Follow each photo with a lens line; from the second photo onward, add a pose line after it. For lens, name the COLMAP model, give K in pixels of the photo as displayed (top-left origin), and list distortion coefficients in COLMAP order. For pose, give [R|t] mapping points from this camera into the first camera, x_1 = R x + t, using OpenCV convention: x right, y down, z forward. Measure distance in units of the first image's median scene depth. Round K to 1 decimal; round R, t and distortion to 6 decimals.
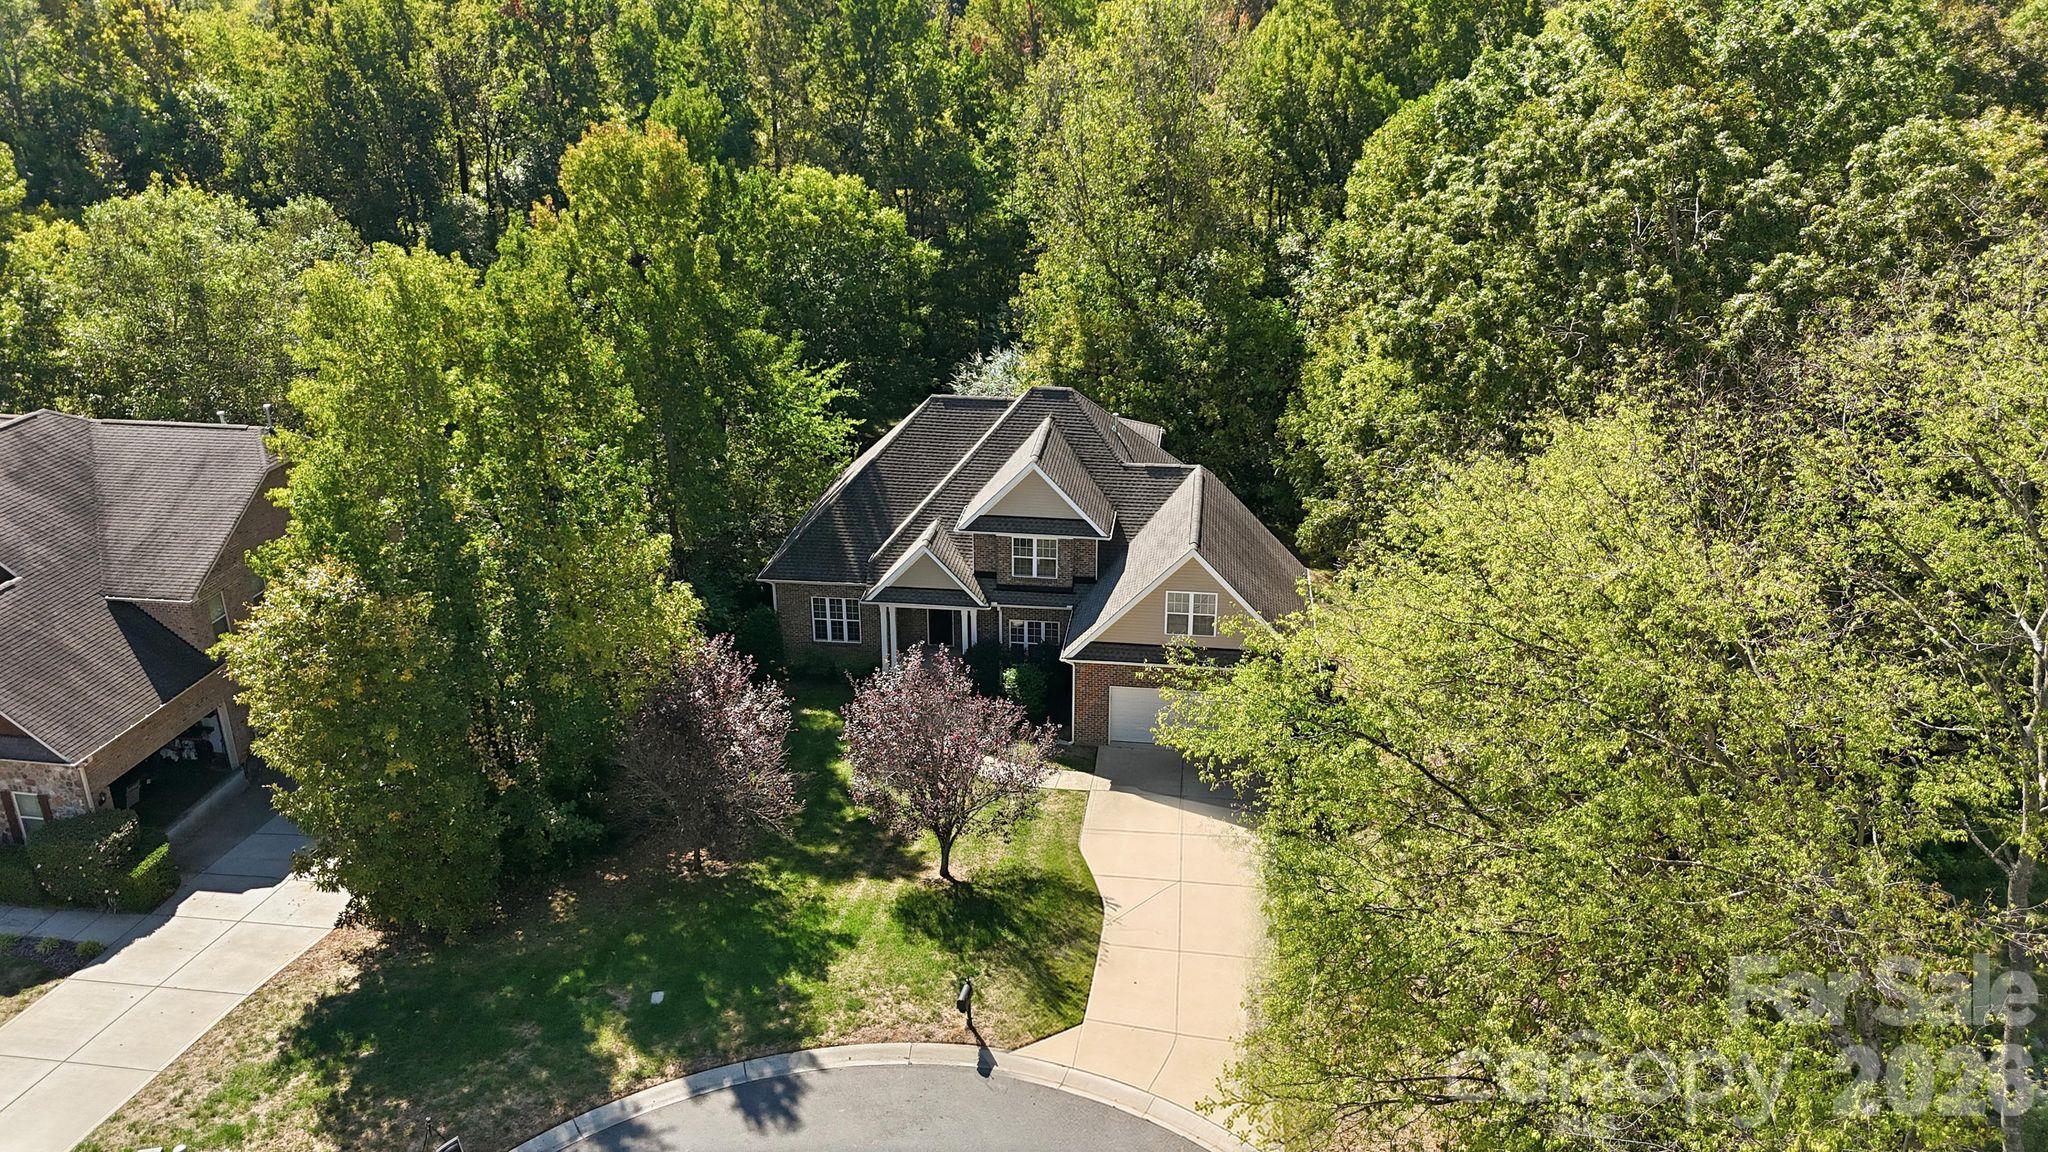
lens RADIAL K [[1507.0, 0, 1024.0], [0, 1507.0, 576.0], [0, 0, 1]] dist [0.057099, -0.052324]
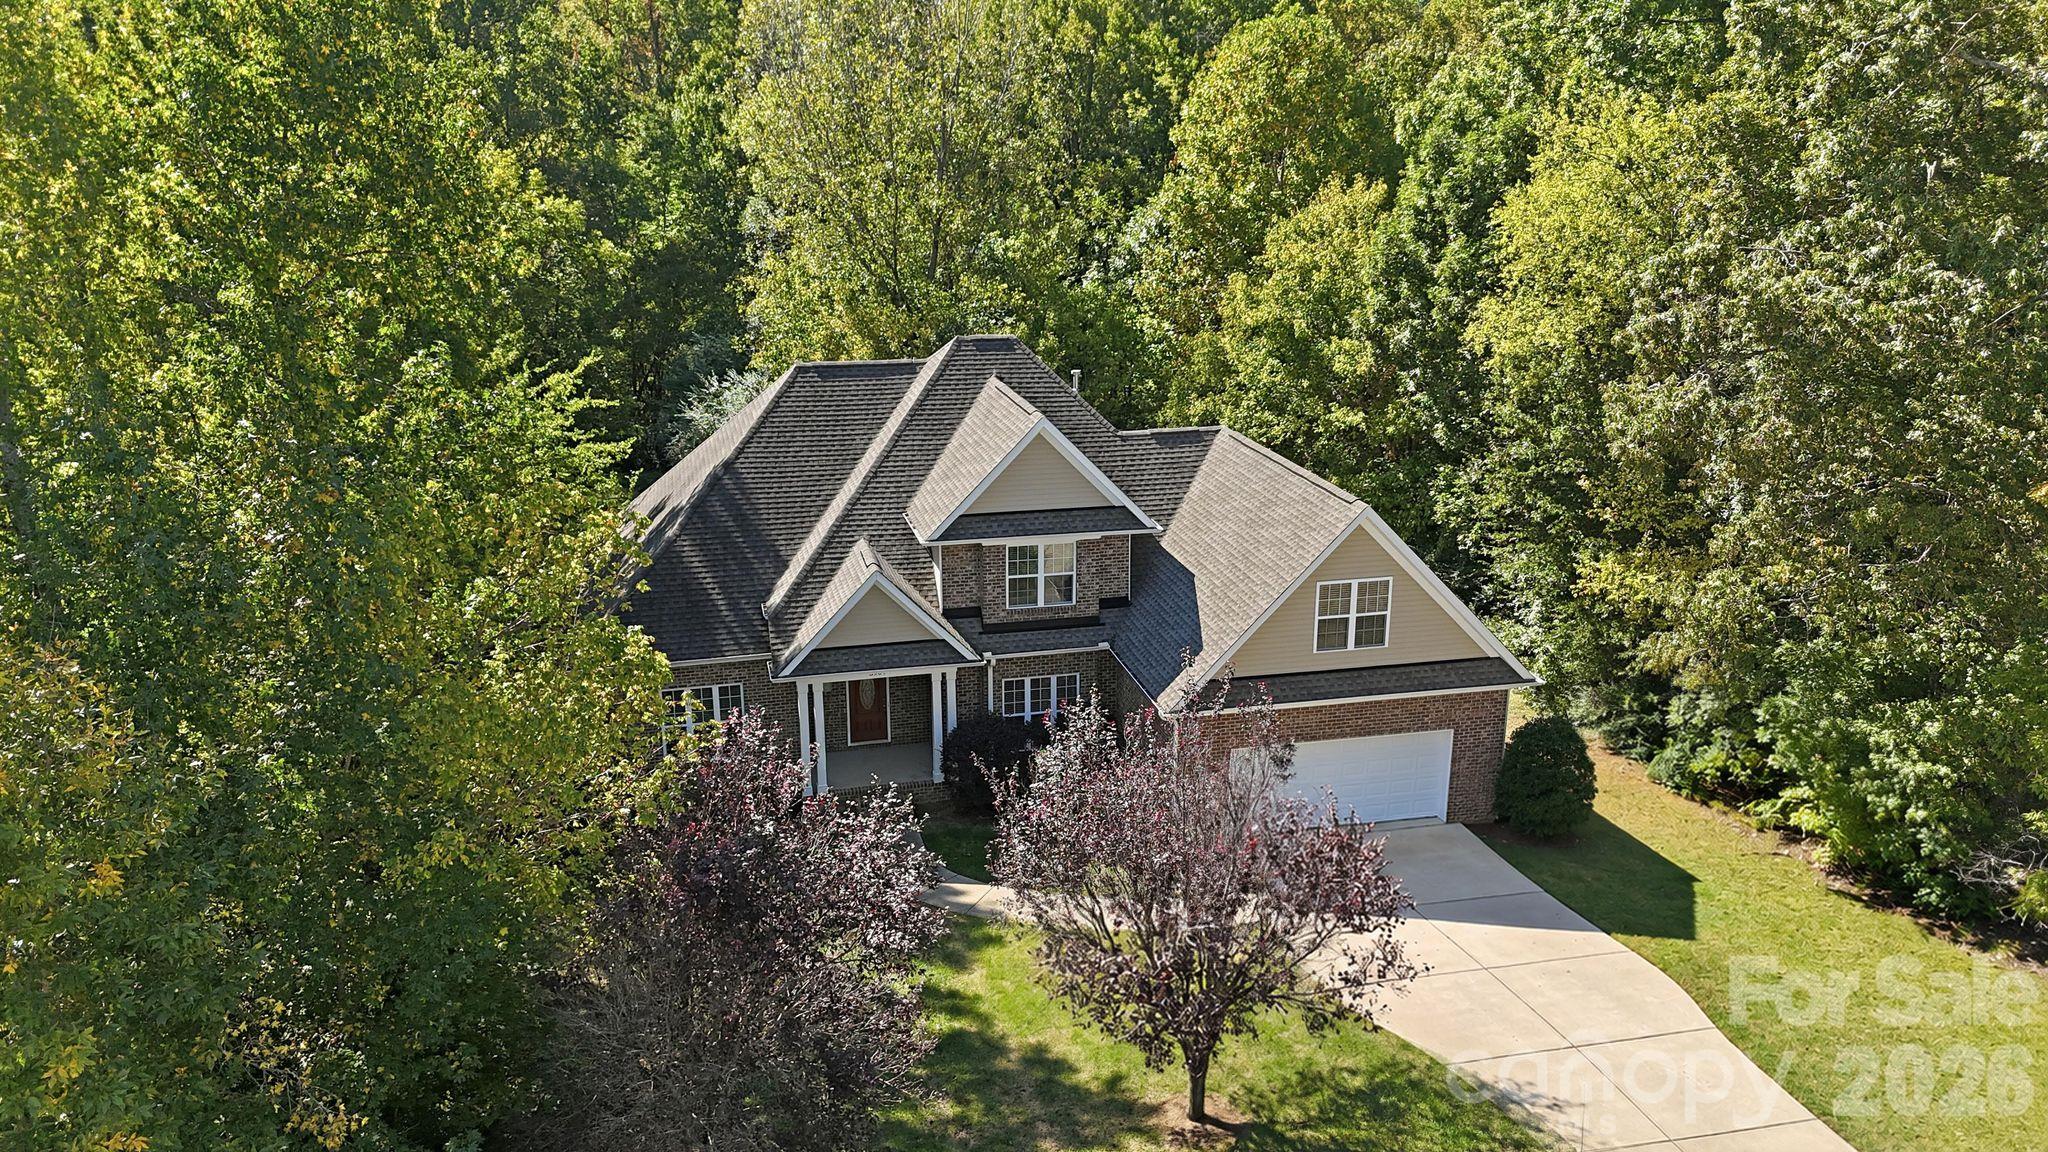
lens RADIAL K [[1507.0, 0, 1024.0], [0, 1507.0, 576.0], [0, 0, 1]] dist [0.057099, -0.052324]
pose [[0.939429, -0.100237, 0.327757, -0.214507], [0.130579, 0.988830, -0.071857, 0.034040], [-0.316893, 0.110303, 0.942025, 0.407199]]
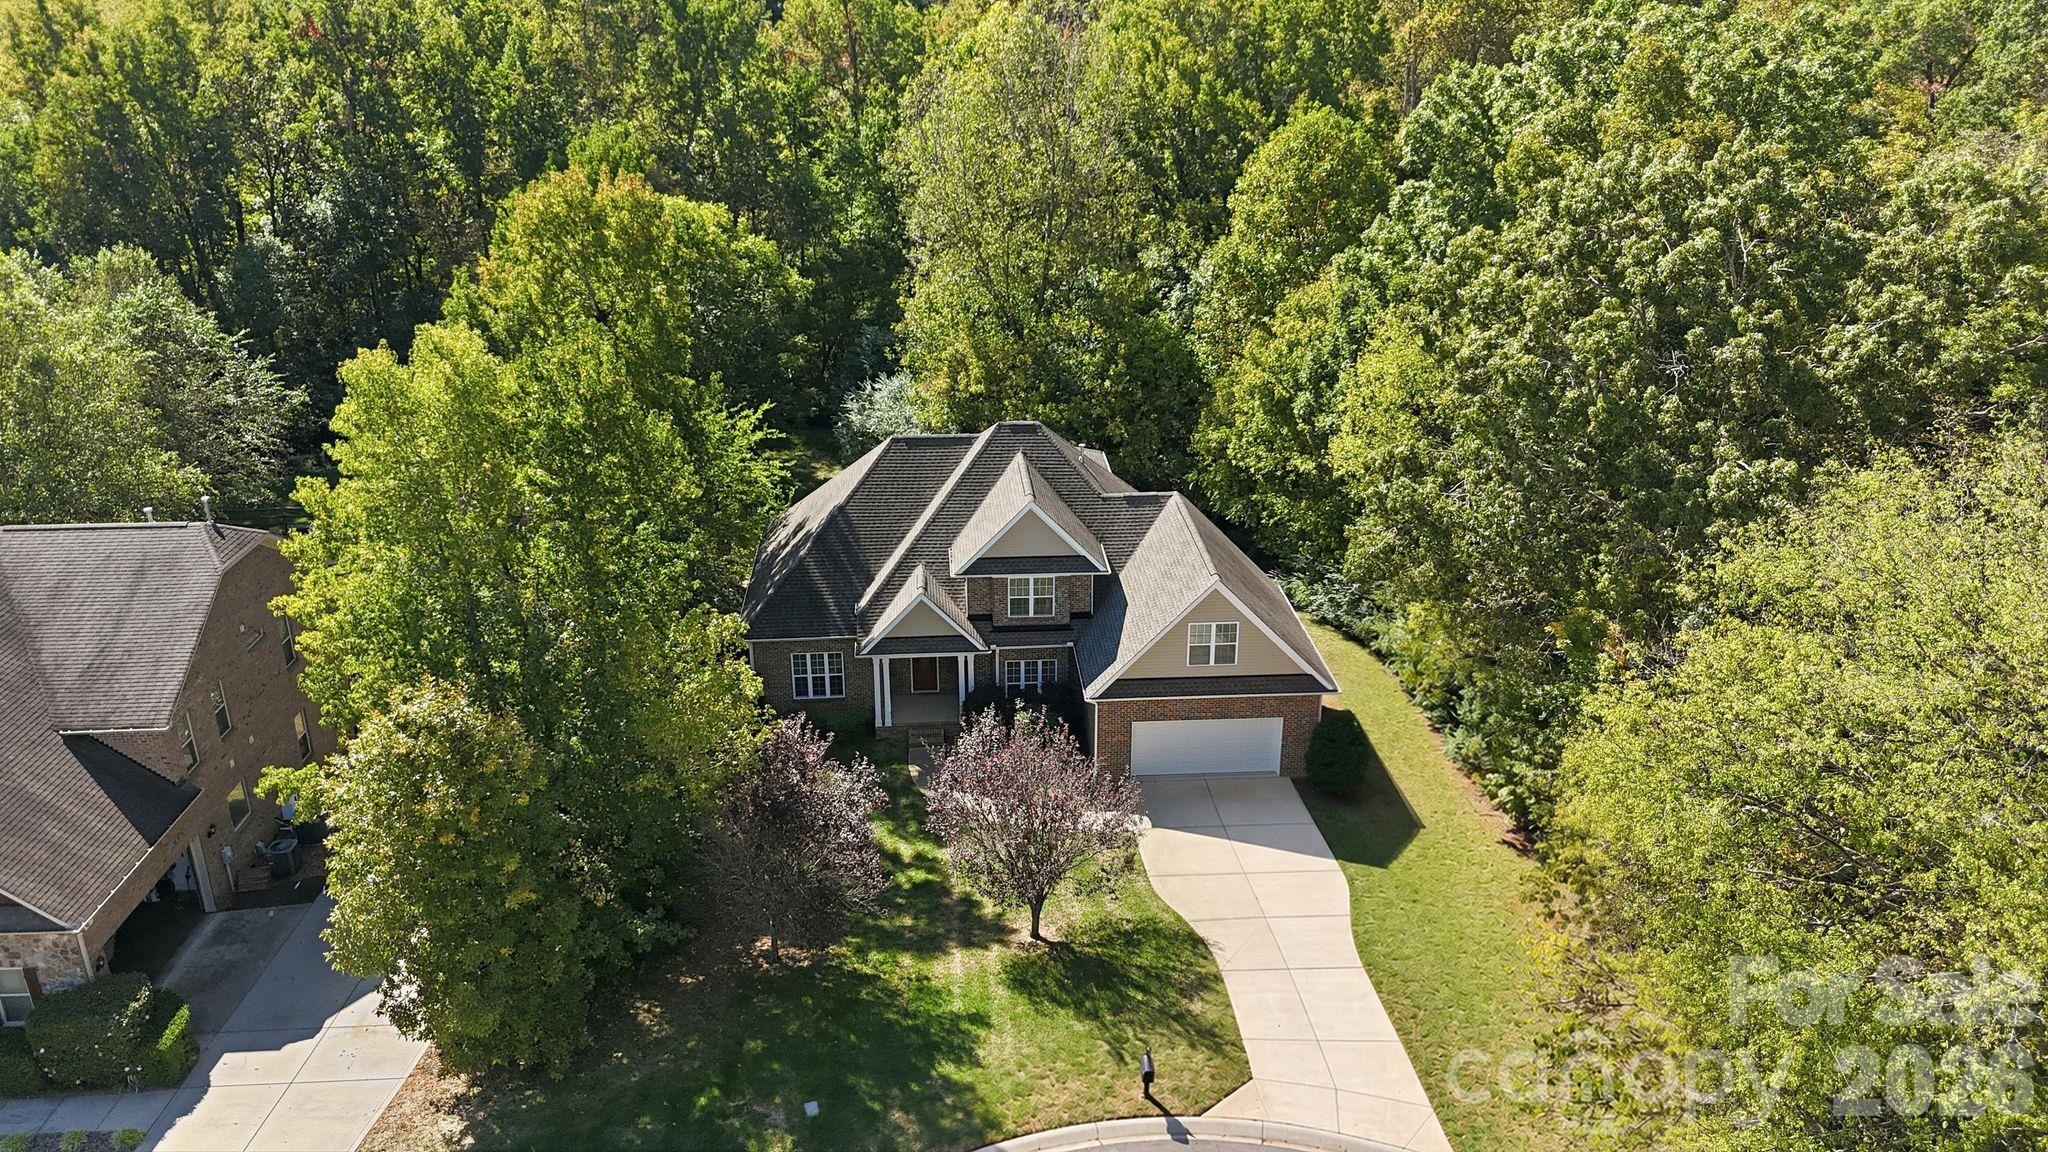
lens RADIAL K [[1507.0, 0, 1024.0], [0, 1507.0, 576.0], [0, 0, 1]] dist [0.057099, -0.052324]
pose [[0.980892, -0.075019, 0.179508, -0.177912], [0.074404, 0.997176, 0.010167, -0.037255], [-0.179763, 0.003383, 0.983704, 0.028736]]
